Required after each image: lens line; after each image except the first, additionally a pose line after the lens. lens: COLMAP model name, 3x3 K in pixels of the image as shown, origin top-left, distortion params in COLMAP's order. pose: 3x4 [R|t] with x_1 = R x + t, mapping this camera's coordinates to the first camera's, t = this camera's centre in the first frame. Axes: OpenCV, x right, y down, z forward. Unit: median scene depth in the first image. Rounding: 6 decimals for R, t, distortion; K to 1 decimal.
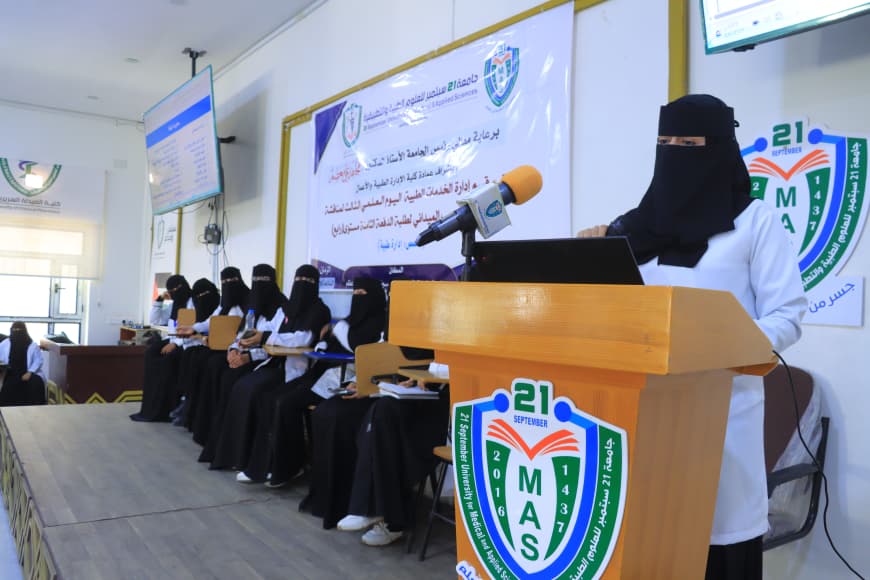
lens RADIAL K [[728.5, 0, 422.9], [0, 728.5, 302.9], [0, 0, 1]] dist [-0.188388, 0.150177]
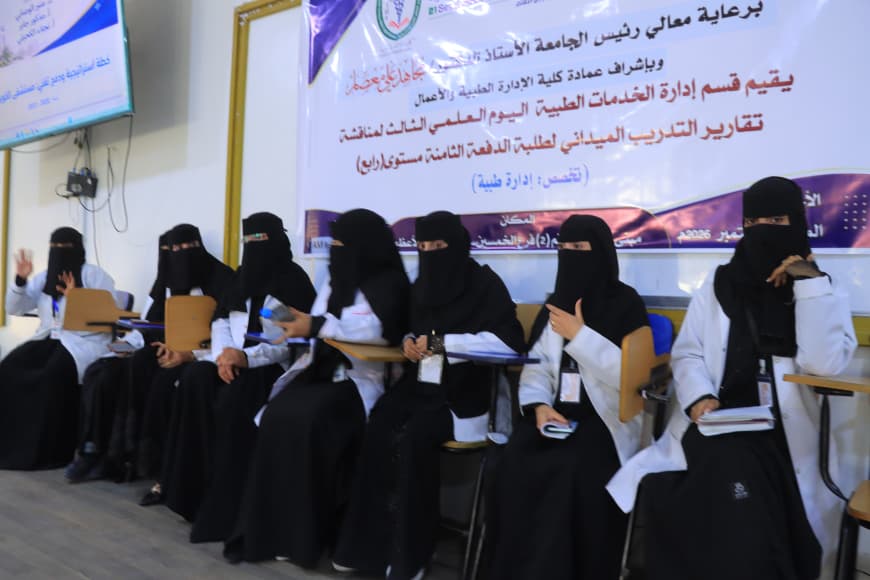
lens RADIAL K [[728.5, 0, 423.8], [0, 728.5, 299.4], [0, 0, 1]] dist [-0.188388, 0.150177]
pose [[0.946476, -0.019112, 0.322206, -0.329054], [0.013475, 0.999715, 0.019717, 0.012615], [-0.322491, -0.014320, 0.946464, 0.408881]]
